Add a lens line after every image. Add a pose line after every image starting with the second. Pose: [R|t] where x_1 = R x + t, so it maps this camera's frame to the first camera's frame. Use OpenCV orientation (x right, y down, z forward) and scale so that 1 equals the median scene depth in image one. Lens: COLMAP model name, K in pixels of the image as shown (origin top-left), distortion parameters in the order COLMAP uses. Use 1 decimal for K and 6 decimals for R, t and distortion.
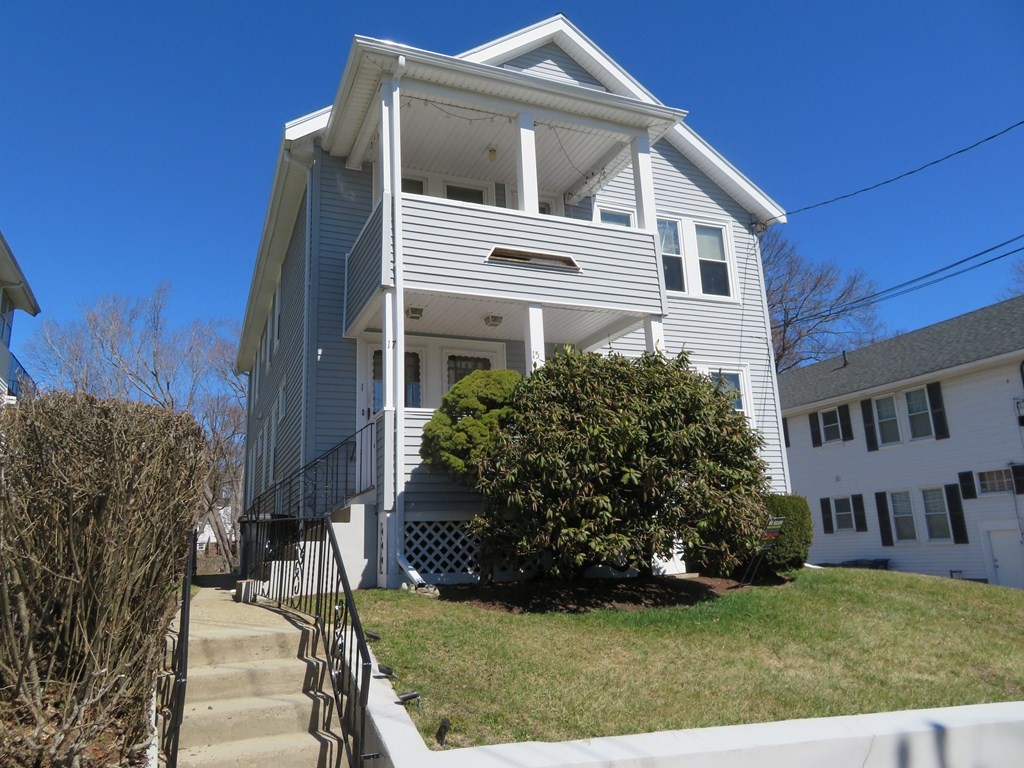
lens RADIAL K [[742.4, 0, 511.0], [0, 742.4, 381.1], [0, 0, 1]] dist [0.001541, -0.002064]
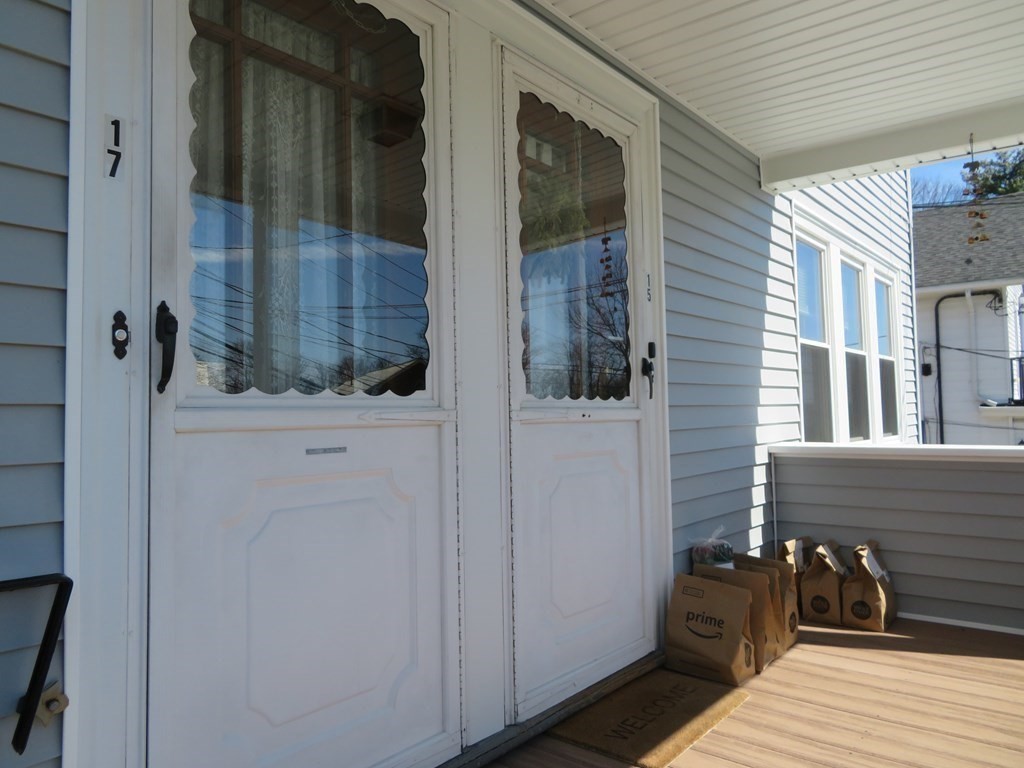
lens RADIAL K [[742.4, 0, 511.9], [0, 742.4, 381.8], [0, 0, 1]] dist [0.001541, -0.002064]
pose [[0.877287, 0.045925, 0.477764, -0.197883], [-0.127091, 0.982108, 0.138963, 0.021926], [-0.462834, -0.182630, 0.867428, 0.830956]]
